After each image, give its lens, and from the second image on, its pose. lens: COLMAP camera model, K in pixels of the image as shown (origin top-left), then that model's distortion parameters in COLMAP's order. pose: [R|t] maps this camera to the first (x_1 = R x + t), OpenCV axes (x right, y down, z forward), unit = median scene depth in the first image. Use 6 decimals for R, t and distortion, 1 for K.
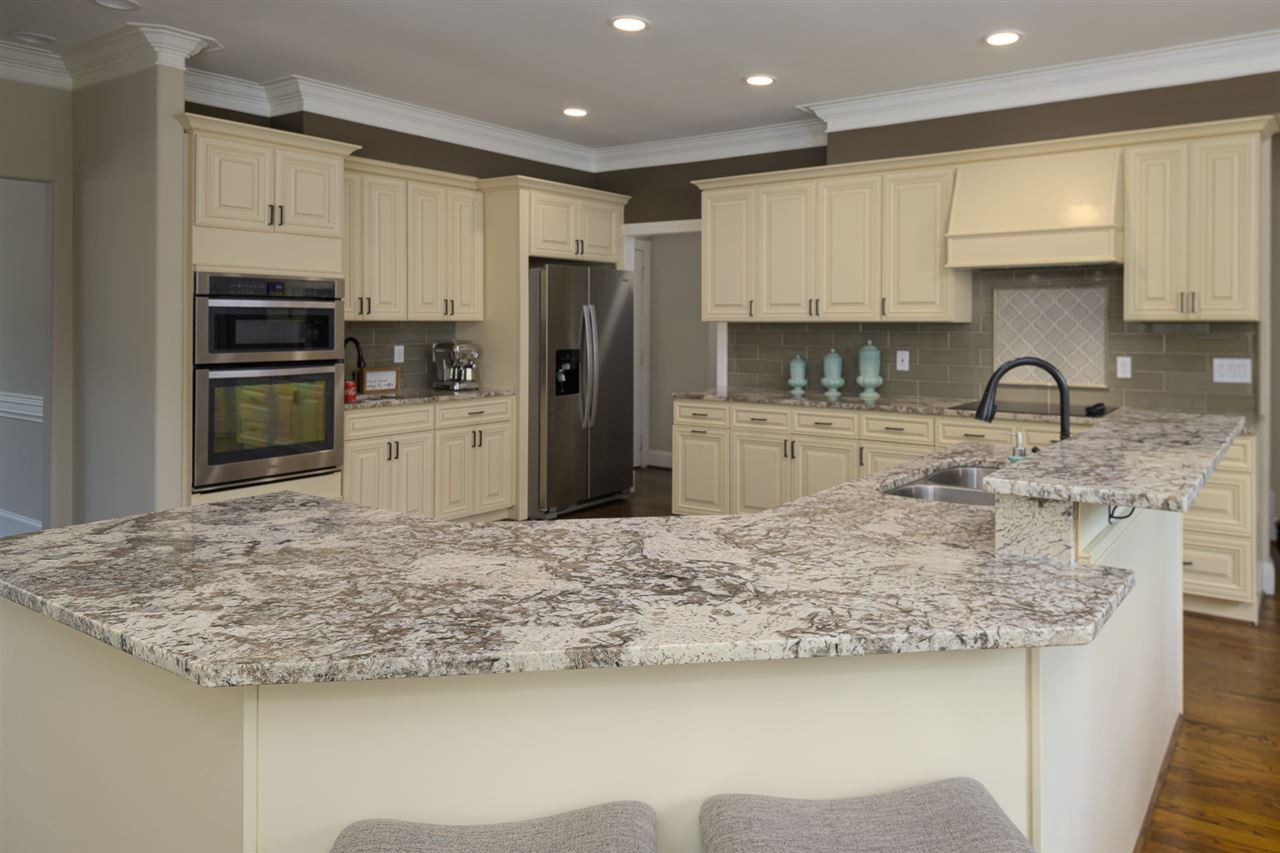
lens RADIAL K [[878.3, 0, 718.8], [0, 878.3, 326.1], [0, 0, 1]] dist [0.001650, -0.003822]
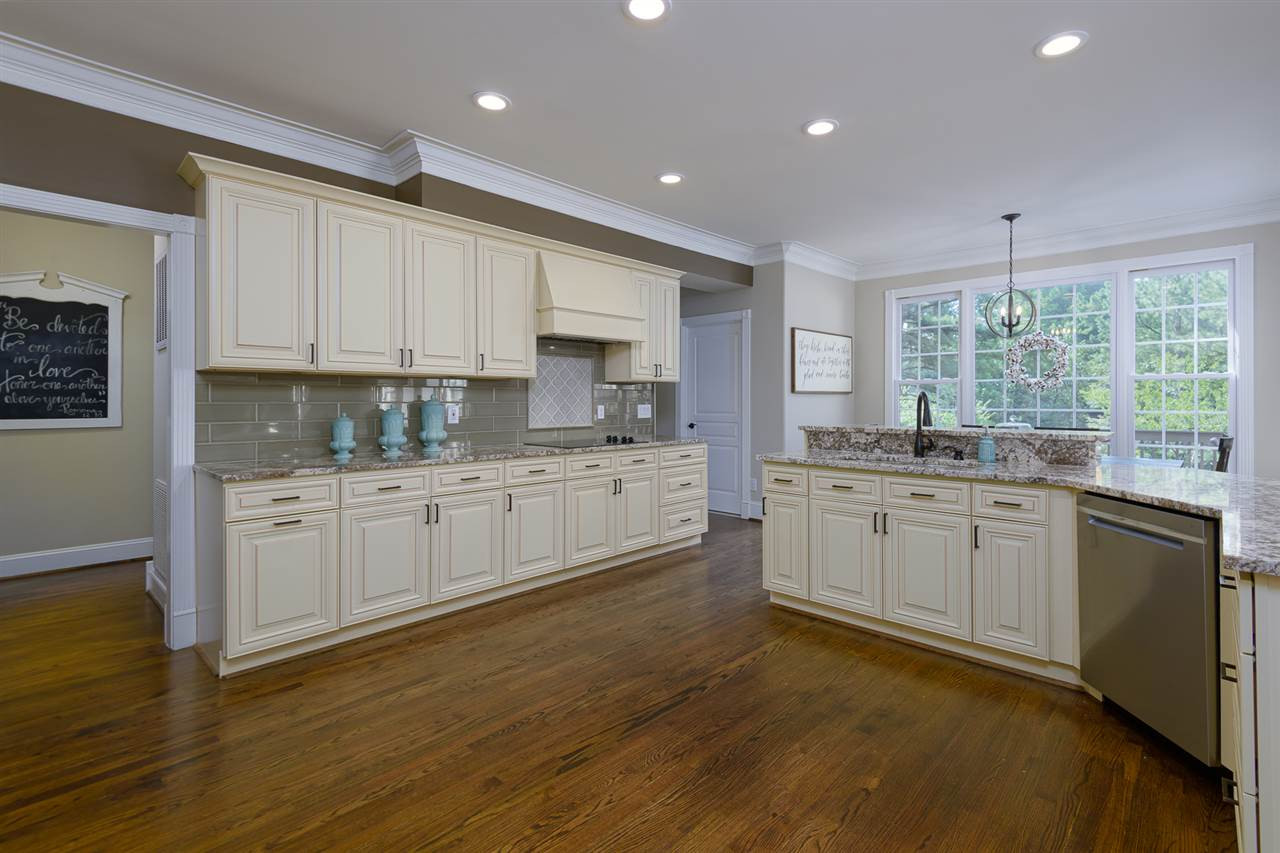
lens RADIAL K [[588.4, 0, 664.1], [0, 588.4, 405.3], [0, 0, 1]] dist [0.000288, -0.000017]
pose [[0.143474, -0.007340, 0.989627, -0.586467], [0.008303, 0.999946, 0.006213, 0.033318], [-0.989619, 0.007325, 0.143528, 0.826417]]
